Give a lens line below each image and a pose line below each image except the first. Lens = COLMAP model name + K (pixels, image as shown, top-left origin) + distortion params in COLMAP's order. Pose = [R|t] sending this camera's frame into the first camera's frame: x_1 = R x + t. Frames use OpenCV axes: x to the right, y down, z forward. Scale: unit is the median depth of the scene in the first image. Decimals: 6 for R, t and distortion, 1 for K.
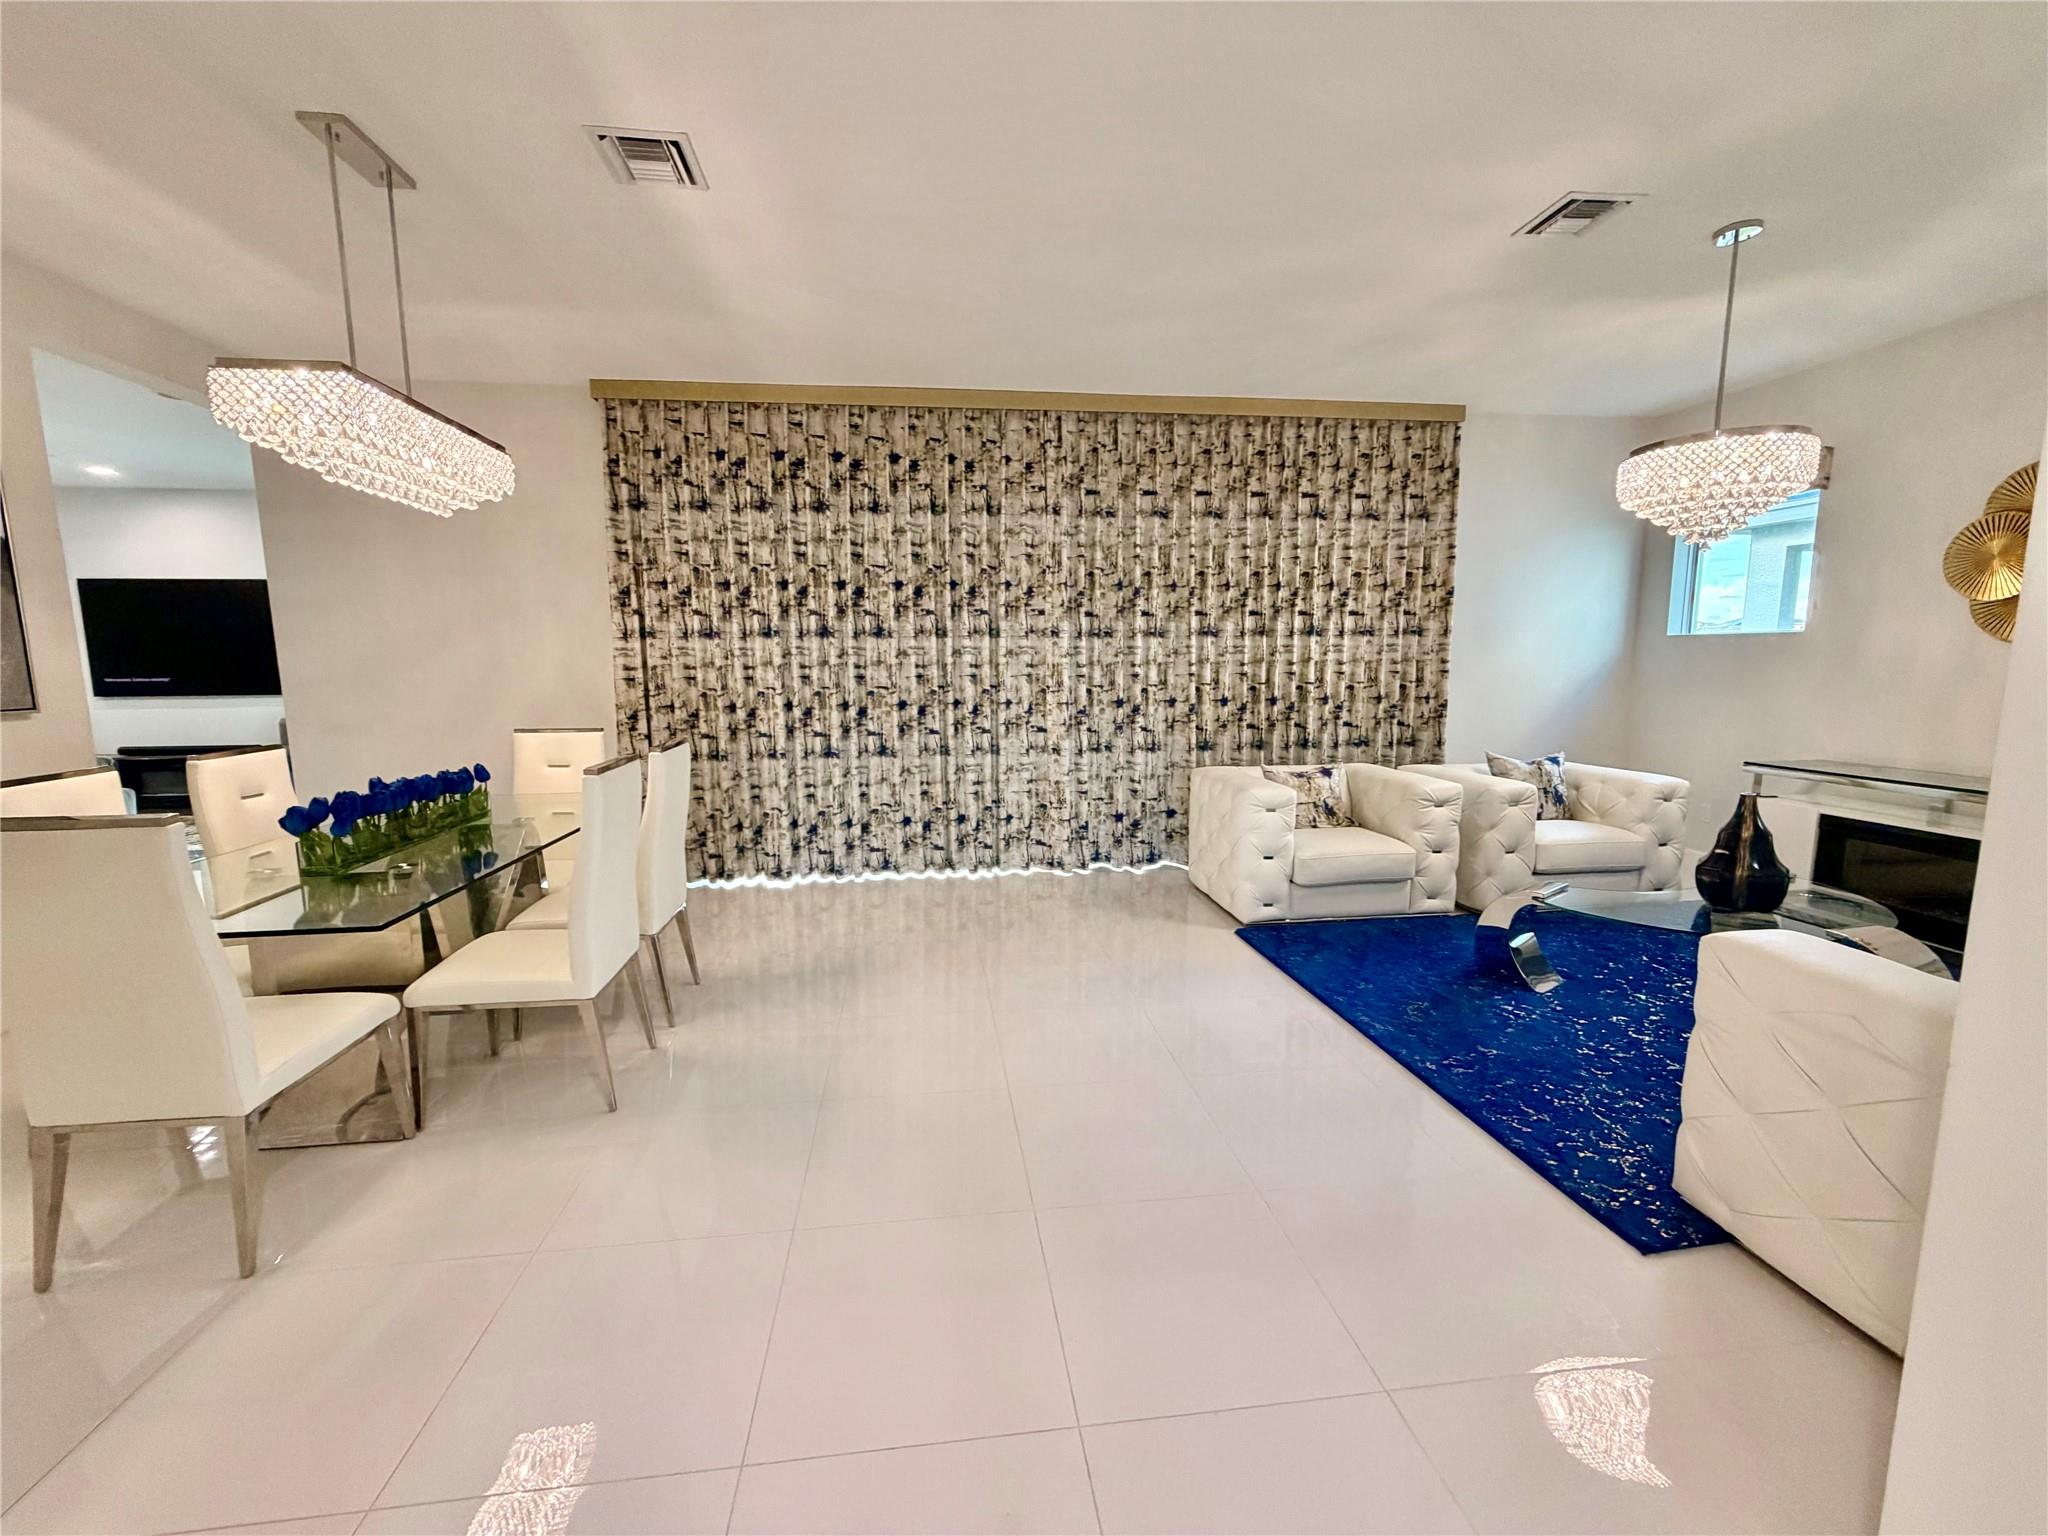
lens RADIAL K [[811.8, 0, 1024.5], [0, 811.8, 767.1], [0, 0, 1]] dist [-0.000243, 0.000140]
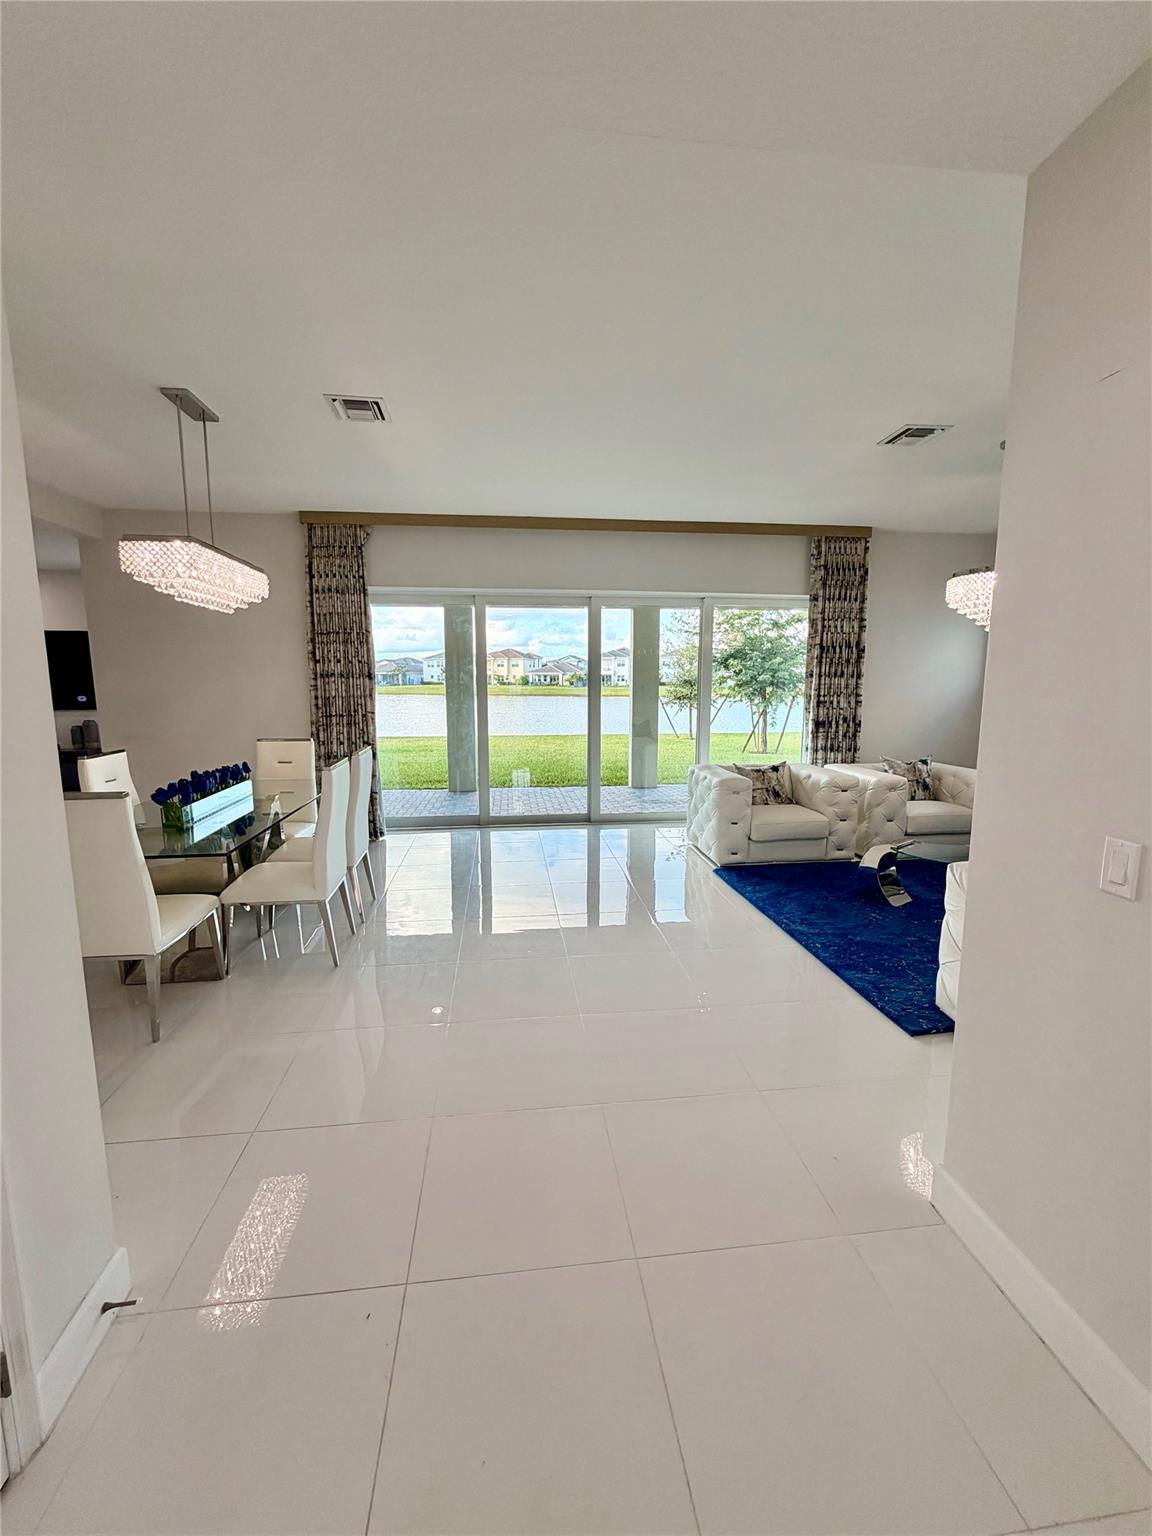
lens RADIAL K [[608.8, 0, 579.3], [0, 608.8, 769.6], [0, 0, 1]] dist [-0.000243, 0.000140]
pose [[0.999974, 0.006258, -0.003621, 0.006792], [-0.006195, 0.999835, 0.017071, -0.013539], [0.003727, -0.017048, 0.999848, -0.220912]]
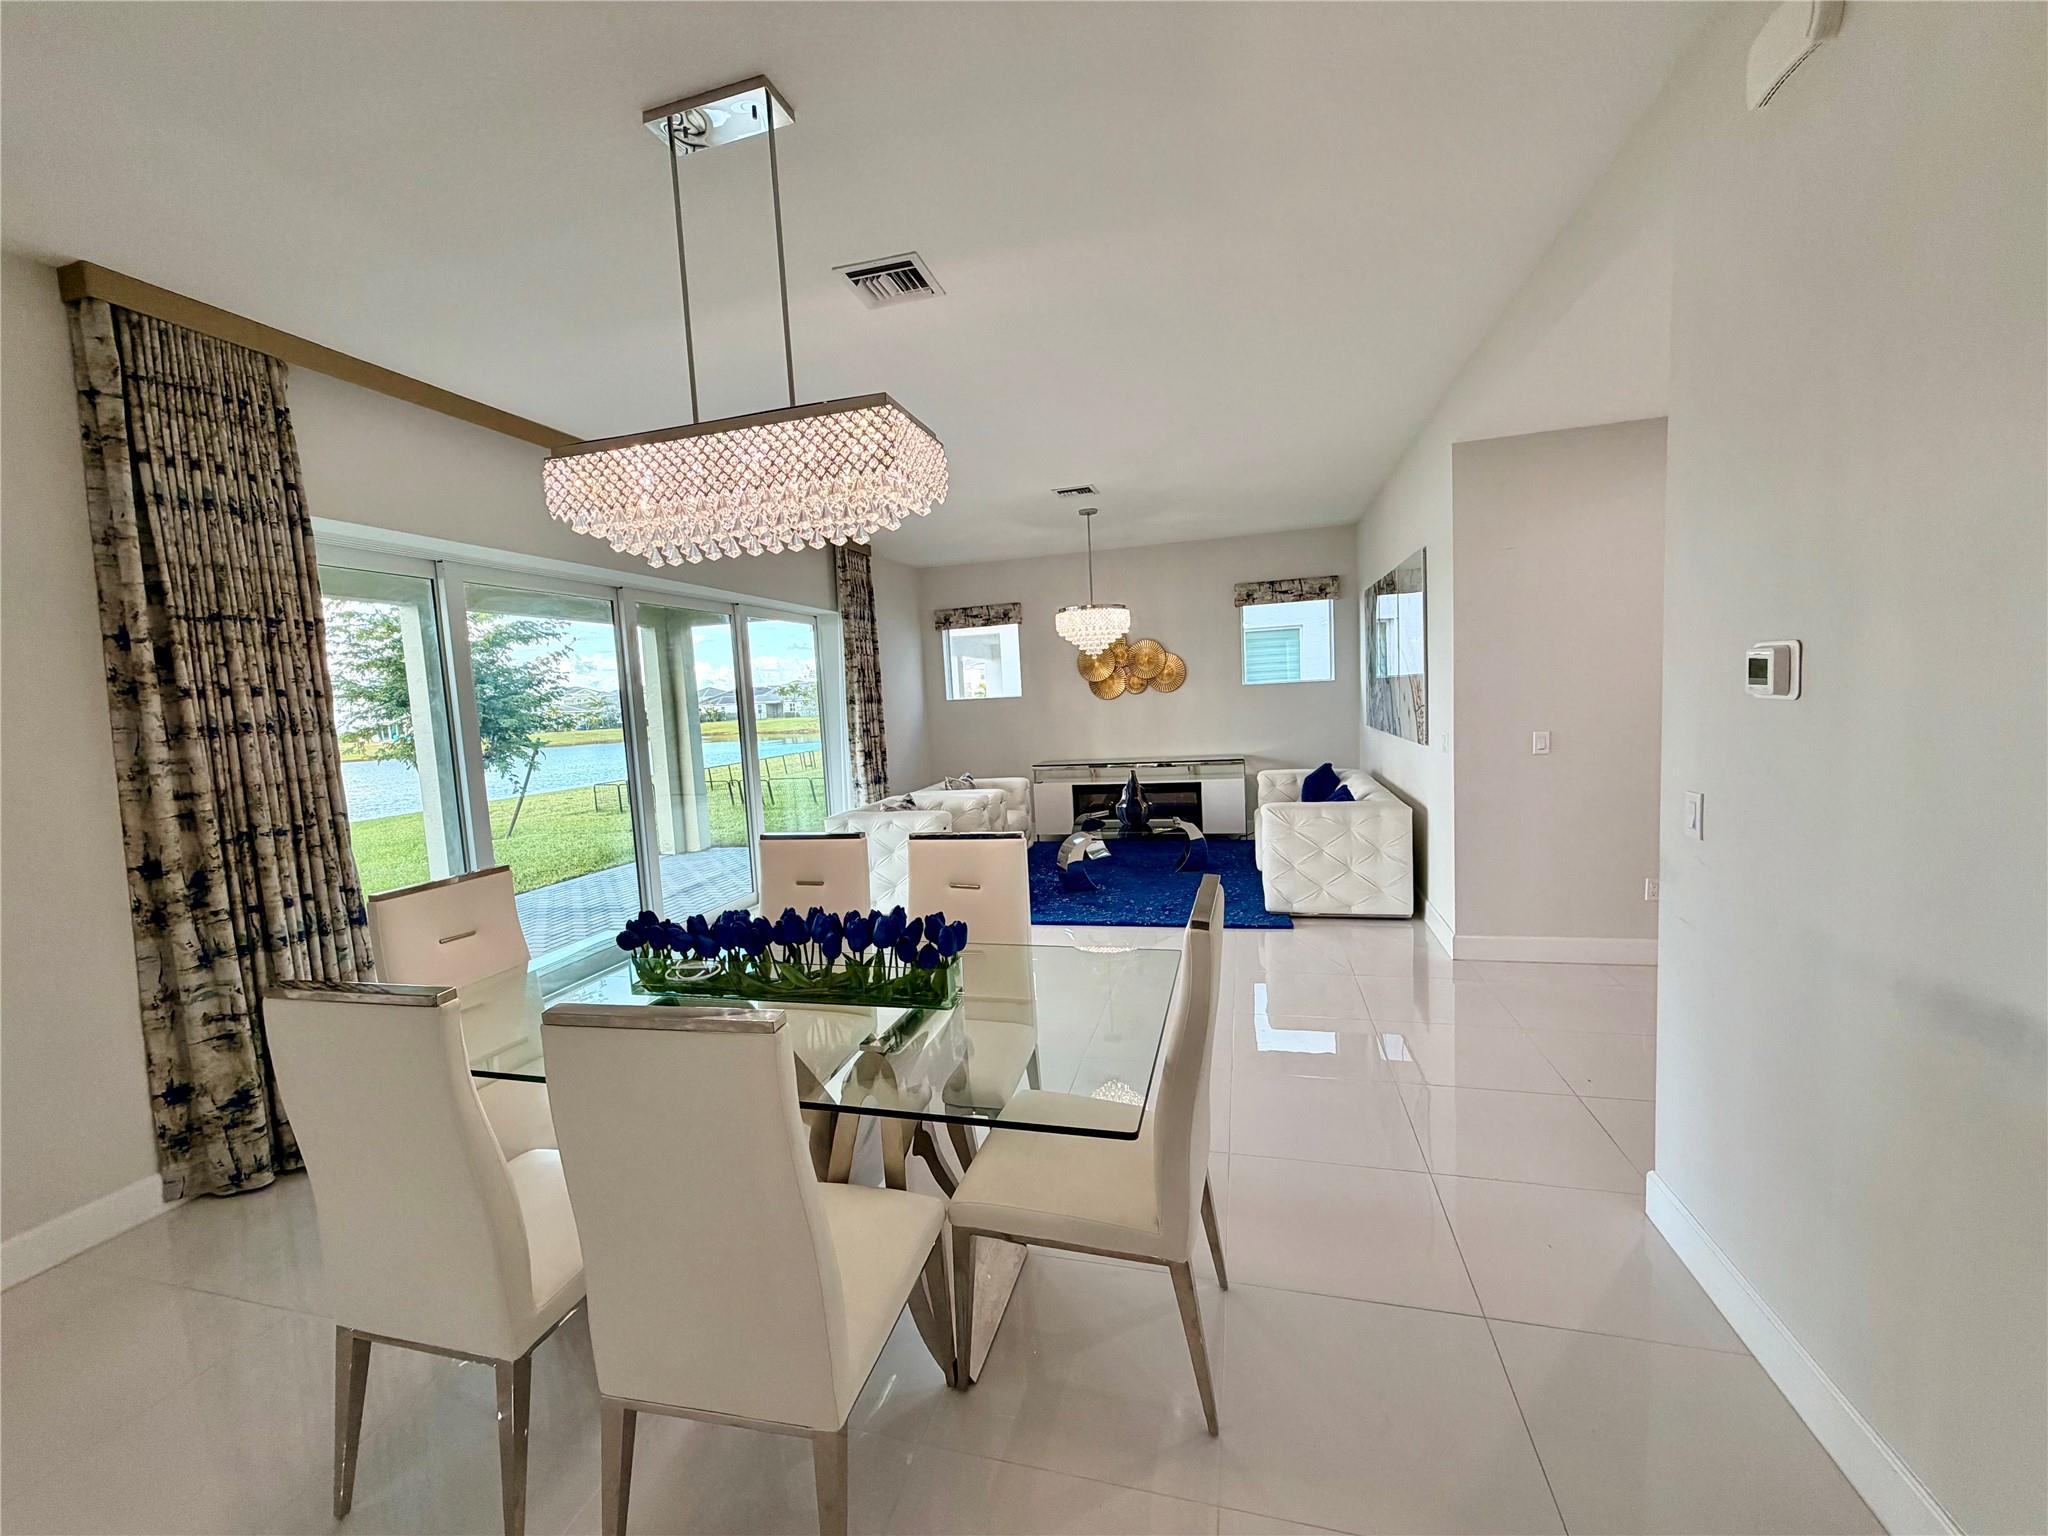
lens RADIAL K [[811.8, 0, 1012.9], [0, 811.8, 767.9], [0, 0, 1]] dist [-0.000243, 0.000140]
pose [[0.391259, -0.096584, 0.915198, -1.100003], [0.174385, 0.984241, 0.029319, -0.084810], [-0.903607, 0.148126, 0.401936, 0.387761]]
